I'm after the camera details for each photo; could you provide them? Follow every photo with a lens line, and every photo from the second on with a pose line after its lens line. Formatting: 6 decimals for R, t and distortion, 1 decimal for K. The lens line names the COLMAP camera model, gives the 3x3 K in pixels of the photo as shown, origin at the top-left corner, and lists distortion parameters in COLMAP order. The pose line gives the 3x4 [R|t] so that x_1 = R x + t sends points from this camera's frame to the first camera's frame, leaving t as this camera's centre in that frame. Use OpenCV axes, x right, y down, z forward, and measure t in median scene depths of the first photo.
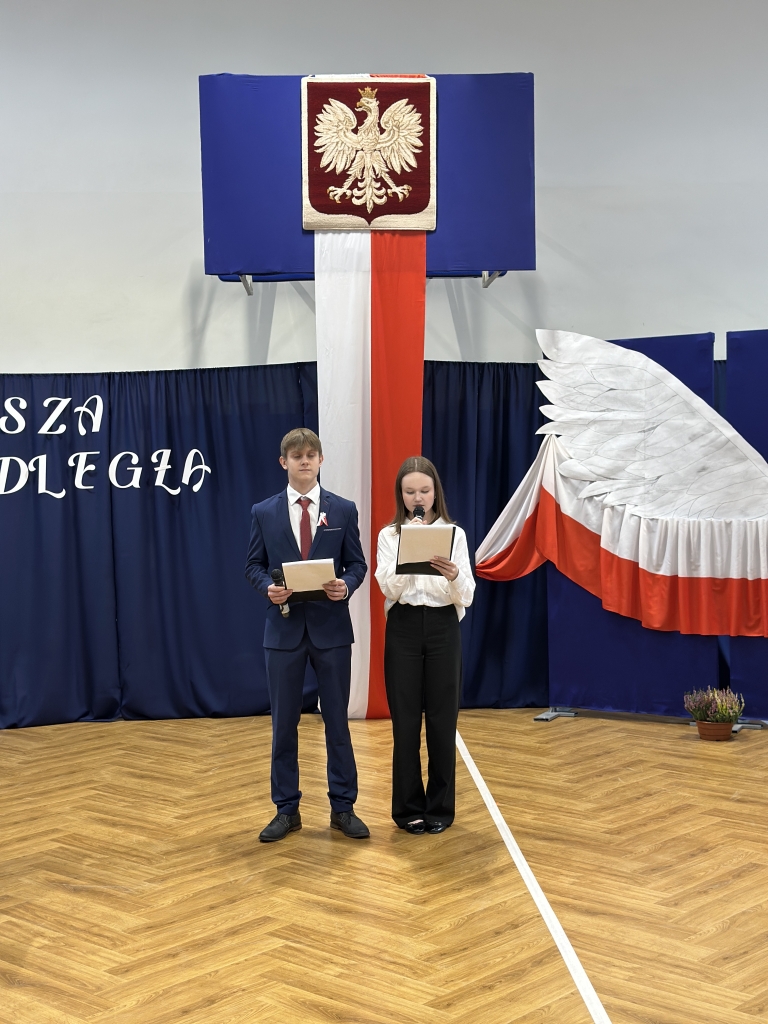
lens RADIAL K [[1437.4, 0, 380.7], [0, 1437.4, 531.0], [0, 0, 1]] dist [0.224556, -0.484094]
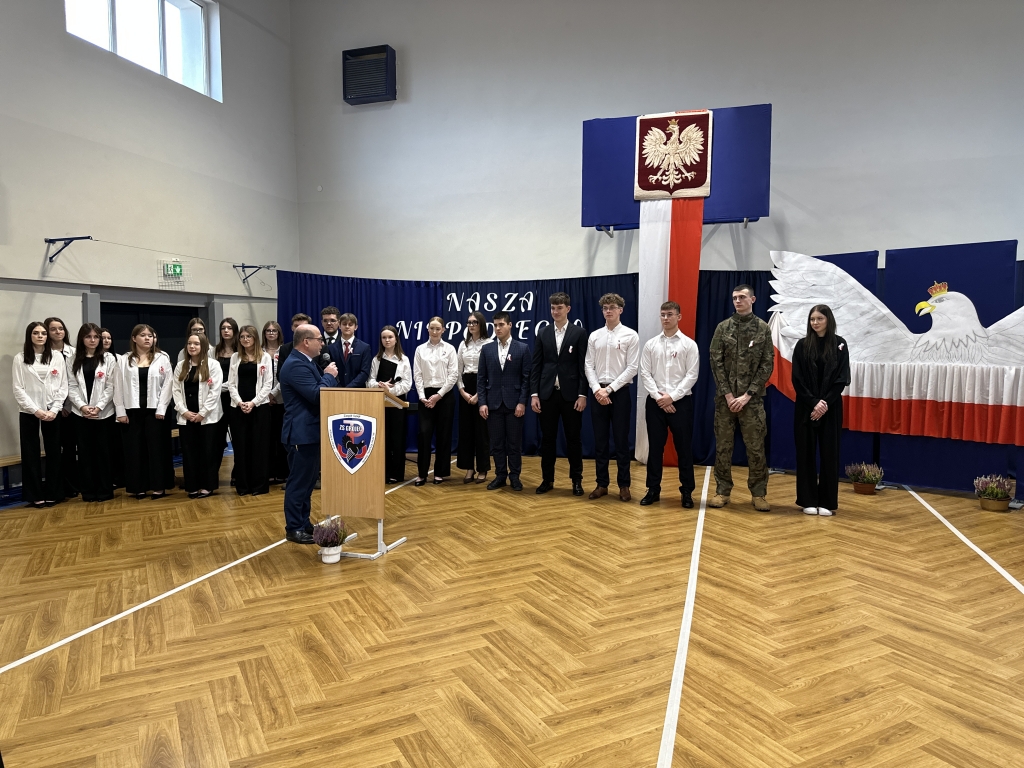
lens RADIAL K [[719.2, 0, 511.4], [0, 719.2, 392.1], [0, 0, 1]] dist [0.127539, -0.190519]
pose [[0.945181, 0.042147, -0.323817, 0.108965], [-0.030368, 0.998683, 0.041345, 0.003286], [0.325133, -0.029245, 0.945216, 0.066637]]
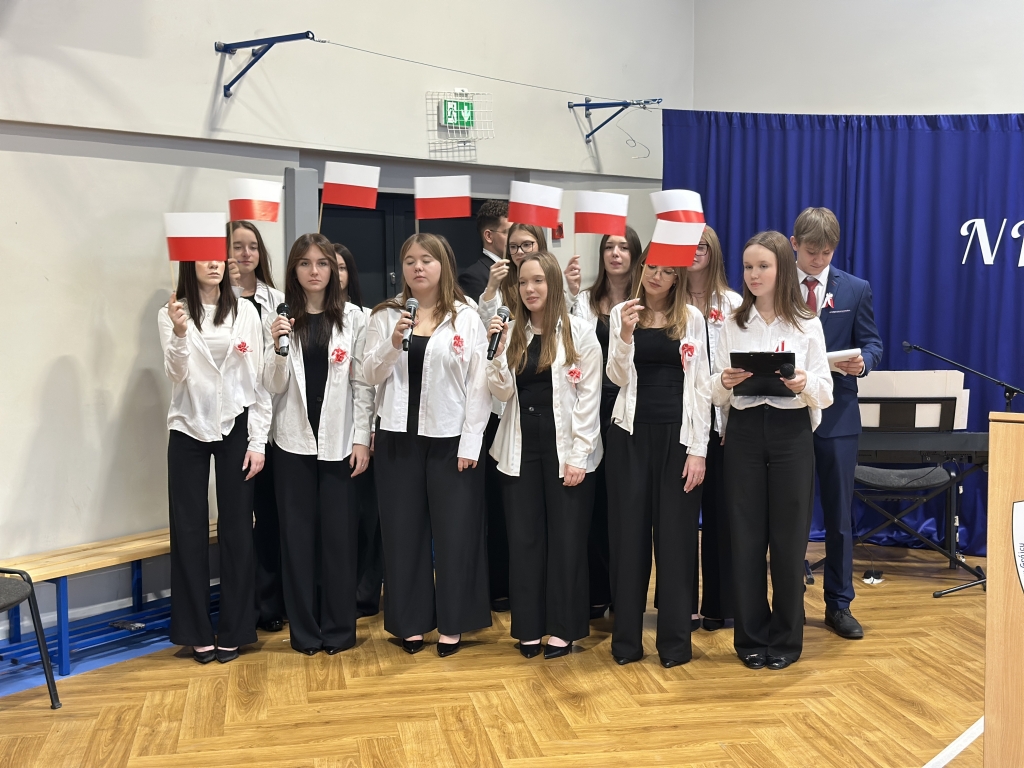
lens RADIAL K [[1437.4, 0, 506.8], [0, 1437.4, 384.4], [0, 0, 1]] dist [0.224556, -0.484094]
pose [[0.796034, 0.062536, -0.602013, -0.099184], [-0.035286, 0.997751, 0.056985, 0.003979], [0.604223, -0.024120, 0.796450, 0.185773]]
